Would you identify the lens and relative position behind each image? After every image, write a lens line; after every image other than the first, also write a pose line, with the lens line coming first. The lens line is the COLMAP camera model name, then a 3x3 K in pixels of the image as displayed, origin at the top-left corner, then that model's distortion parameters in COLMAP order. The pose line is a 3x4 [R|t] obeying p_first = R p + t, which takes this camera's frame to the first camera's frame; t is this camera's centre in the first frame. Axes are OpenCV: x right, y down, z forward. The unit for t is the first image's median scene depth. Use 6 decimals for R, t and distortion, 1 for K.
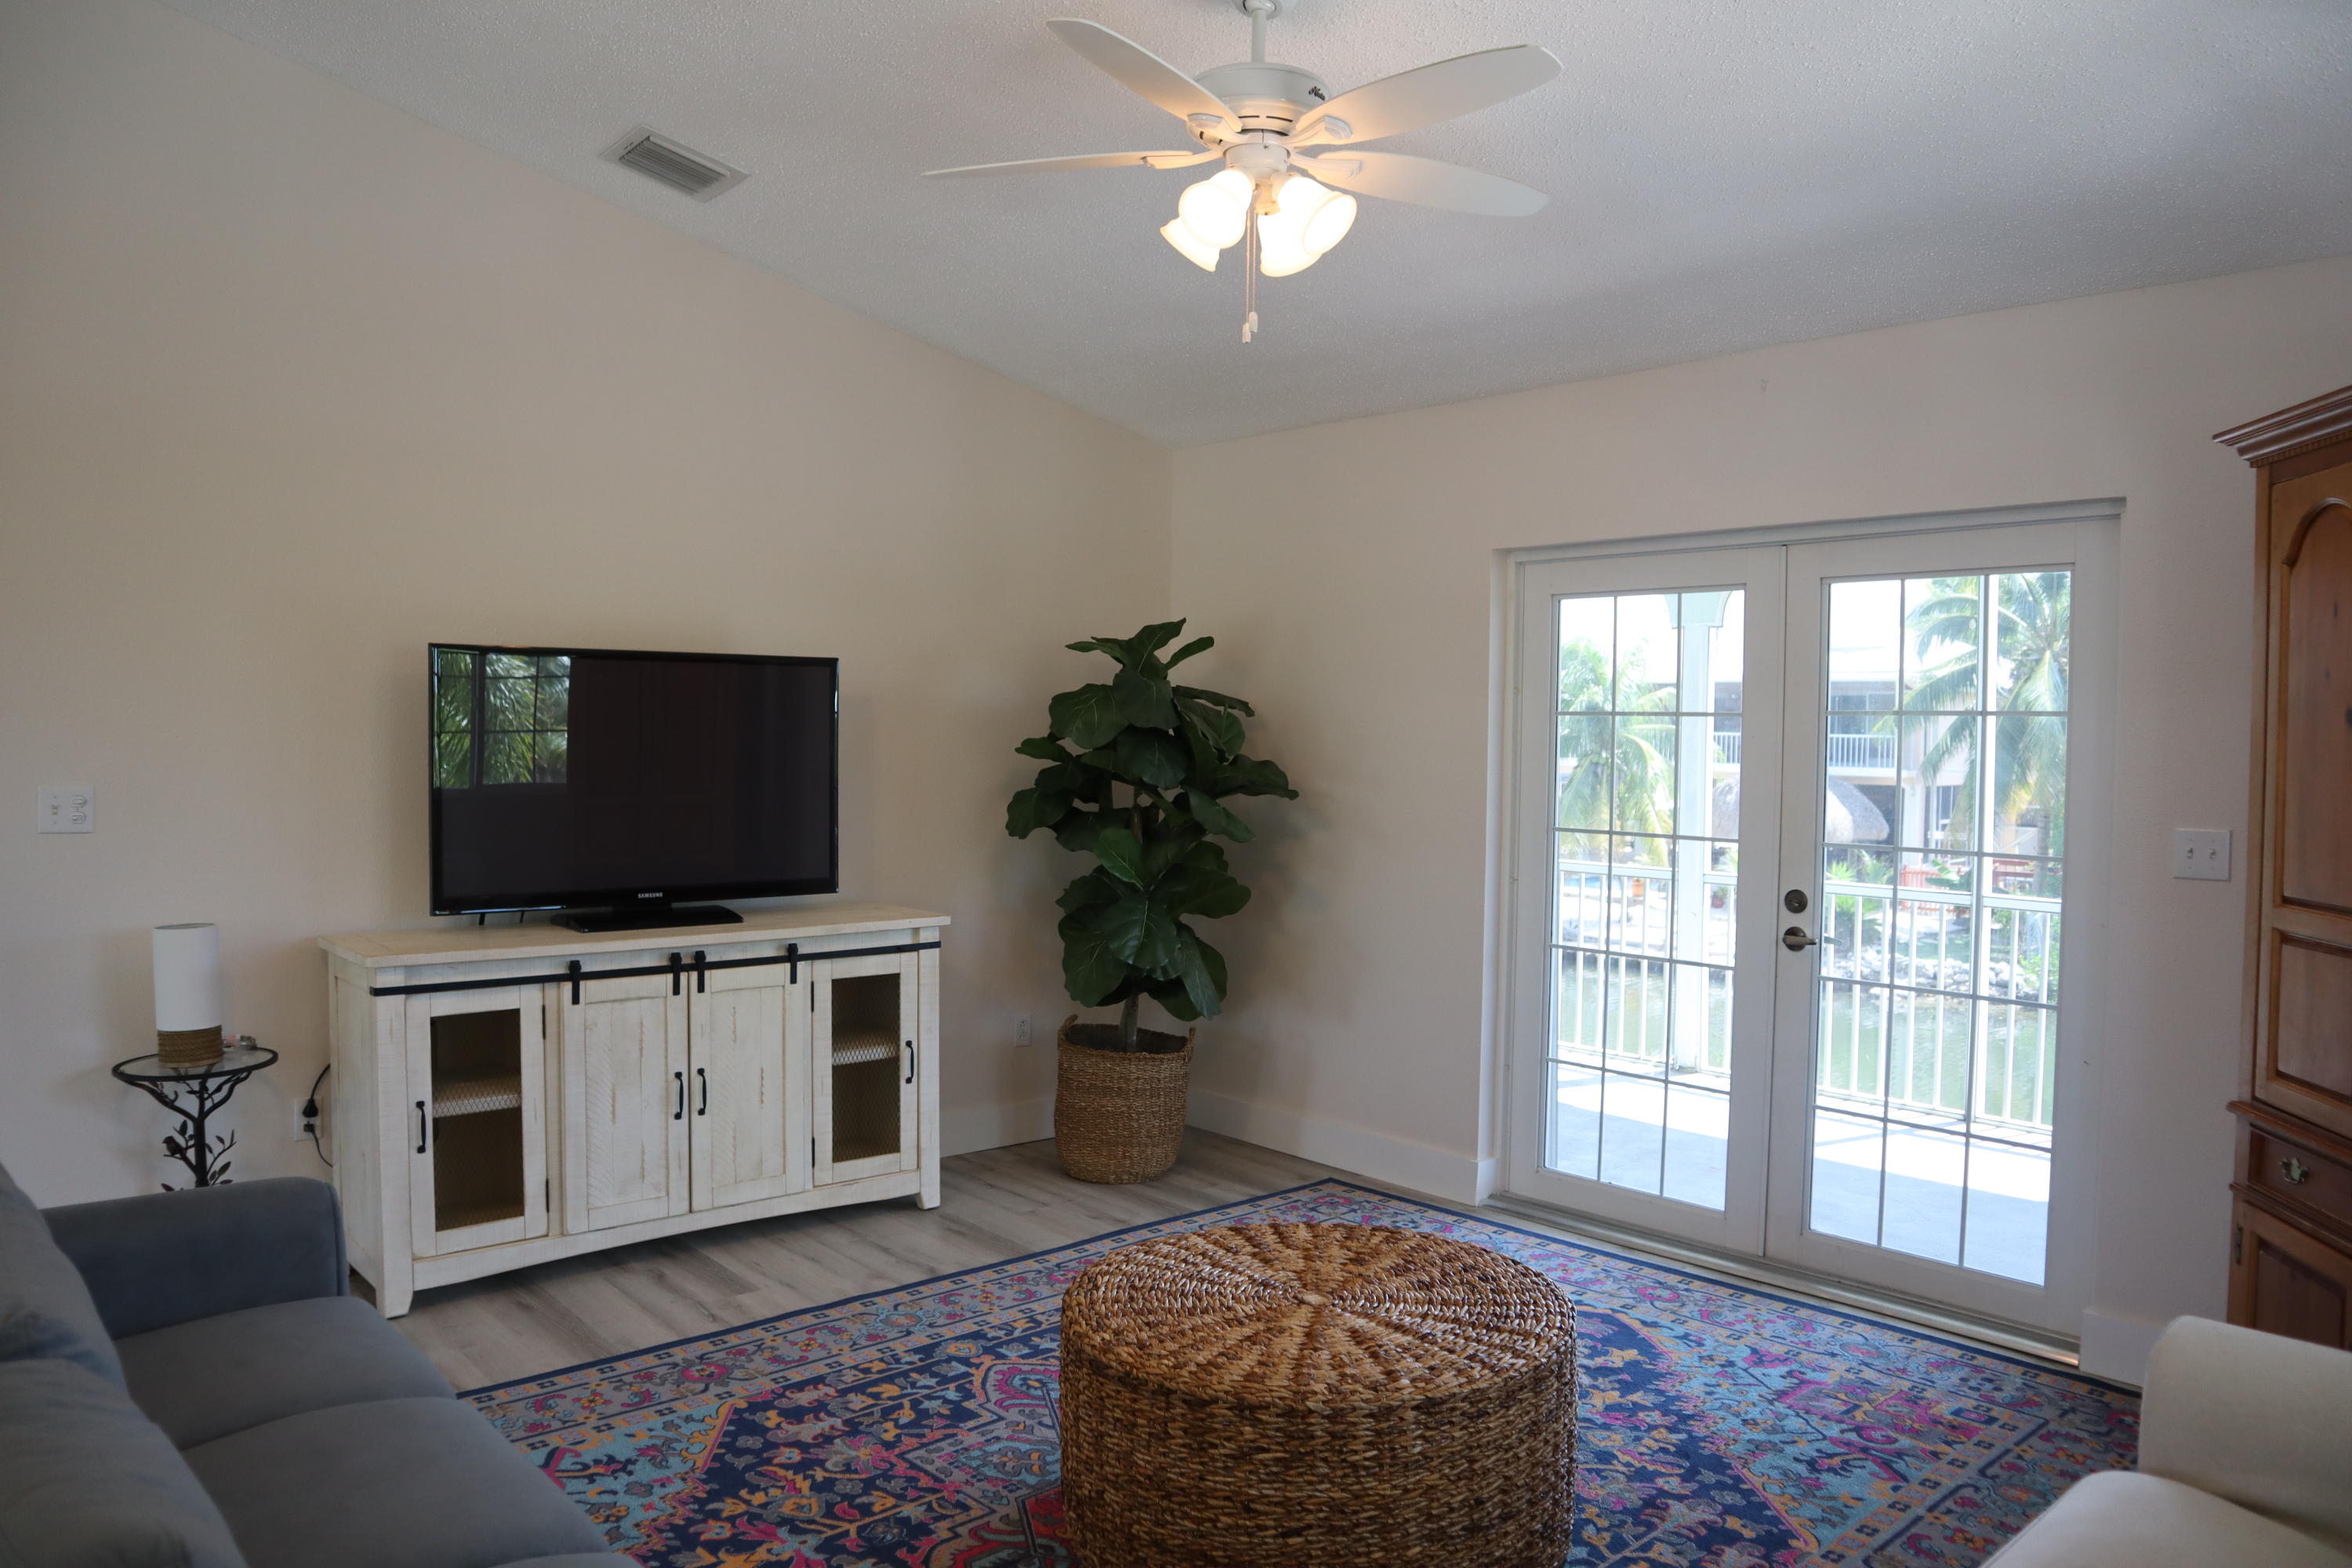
lens RADIAL K [[1633.7, 0, 1186.1], [0, 1633.7, 749.8], [0, 0, 1]] dist [-0.097749, -0.000365]
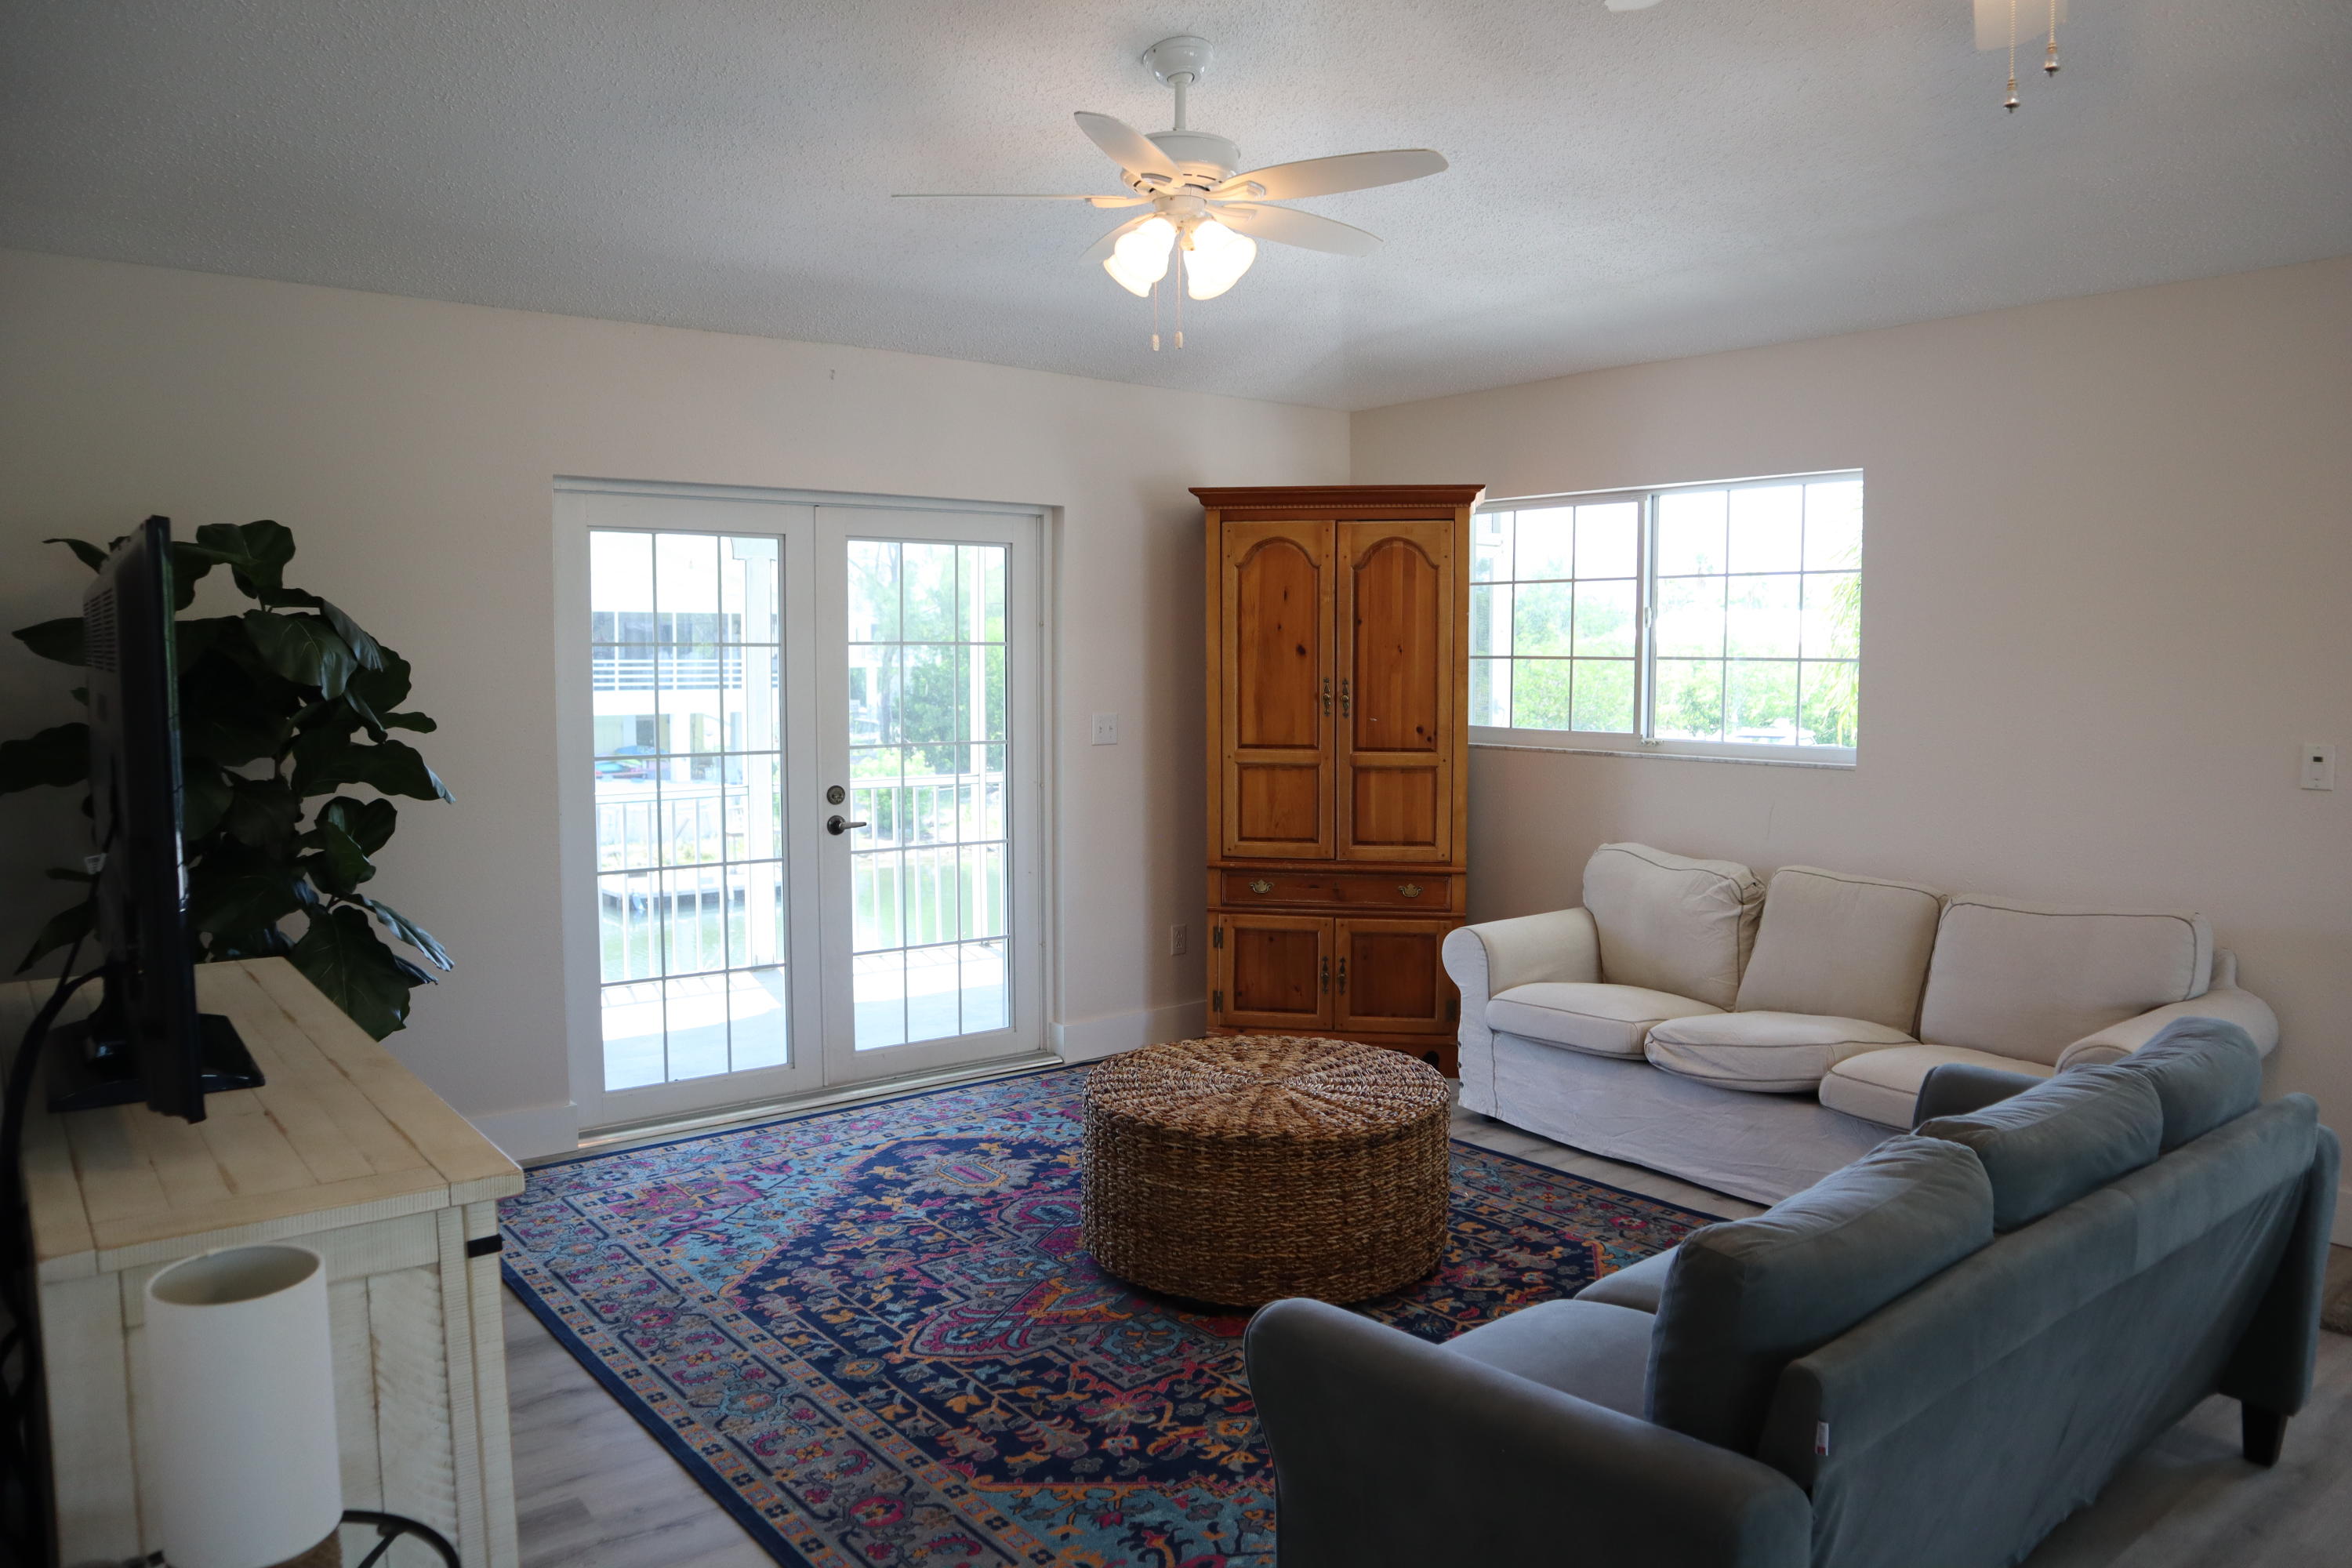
lens RADIAL K [[1631.9, 0, 1176.0], [0, 1631.9, 784.0], [0, 0, 1]] dist [-0.106274, 0.069247]
pose [[0.048741, -0.092214, 0.994546, -0.891011], [0.009035, 0.995729, 0.091881, -0.029279], [-0.998771, 0.004507, 0.049366, 0.699609]]
